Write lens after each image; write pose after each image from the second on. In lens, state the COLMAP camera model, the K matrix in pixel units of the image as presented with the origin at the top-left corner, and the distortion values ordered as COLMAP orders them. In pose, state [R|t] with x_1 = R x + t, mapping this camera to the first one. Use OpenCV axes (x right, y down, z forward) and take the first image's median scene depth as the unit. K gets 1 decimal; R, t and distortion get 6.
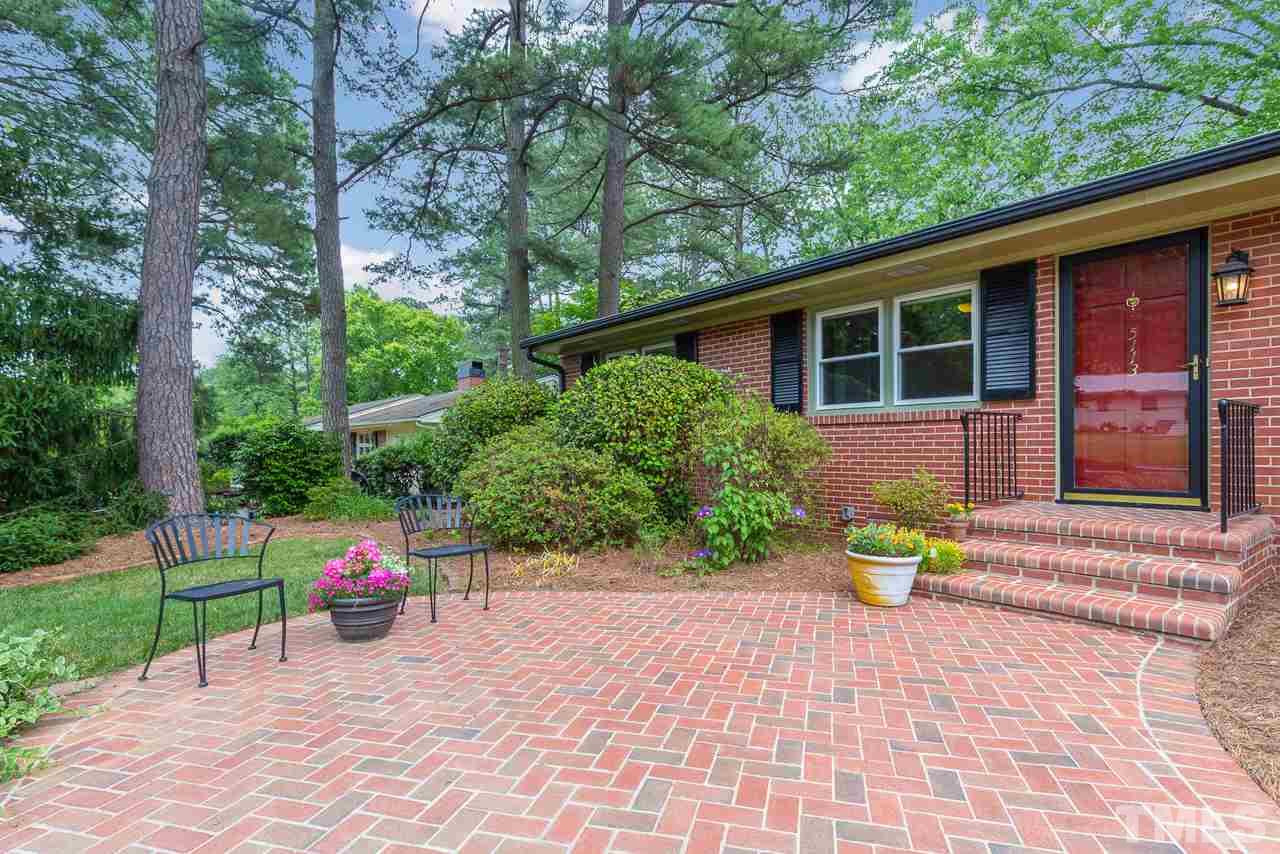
lens RADIAL K [[653.6, 0, 630.2], [0, 653.6, 435.2], [0, 0, 1]] dist [0.013173, 0.002894]
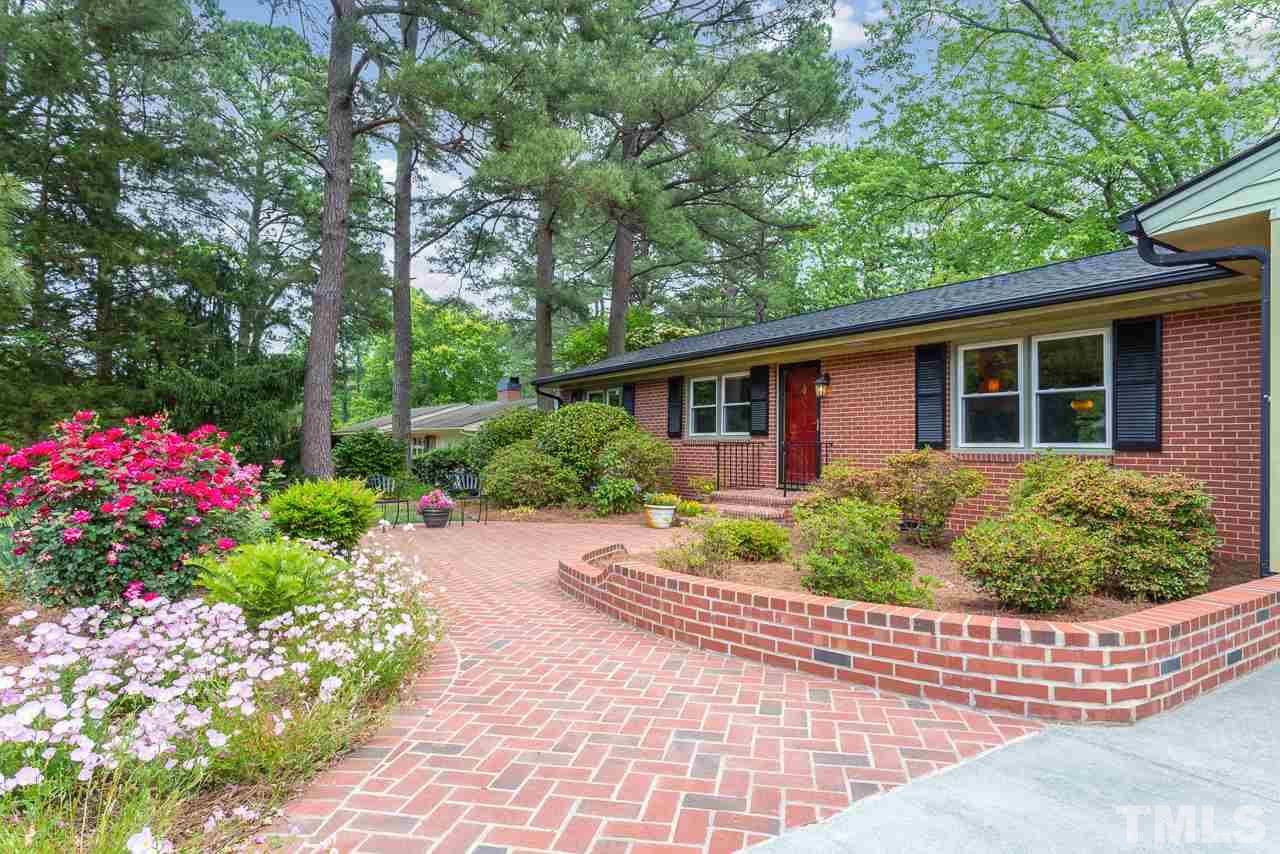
lens RADIAL K [[726.0, 0, 634.8], [0, 726.0, 422.5], [0, 0, 1]] dist [-0.014504, 0.002323]
pose [[0.996309, 0.026346, -0.081692, 0.325362], [-0.028520, 0.999266, -0.025564, -0.024040], [0.080959, 0.027800, 0.996330, -0.977773]]
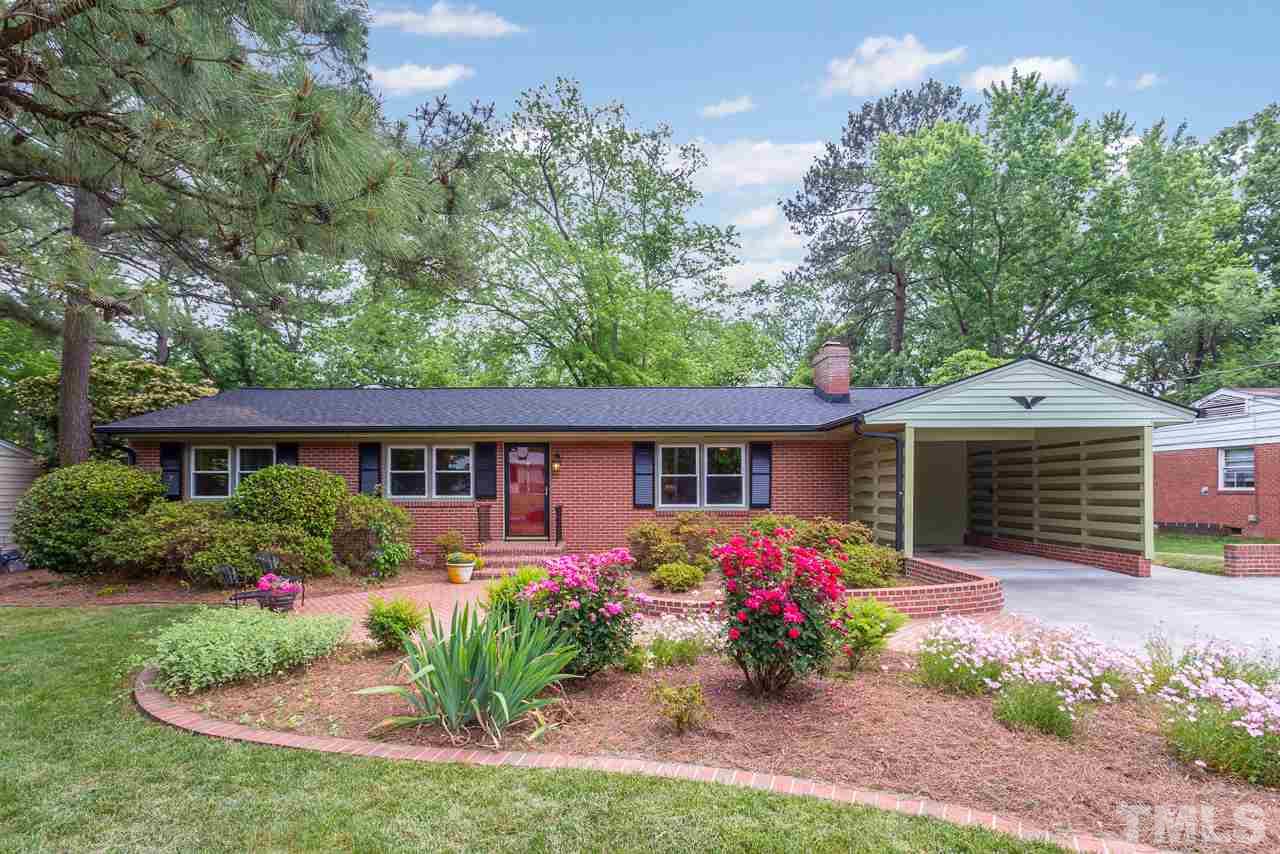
lens RADIAL K [[653.6, 0, 634.4], [0, 653.6, 497.3], [0, 0, 1]] dist [0.013173, 0.002894]
pose [[0.613109, 0.005877, 0.789976, -0.813587], [-0.016353, 0.999852, 0.005254, -0.069000], [-0.789829, -0.016140, 0.613115, -0.736171]]
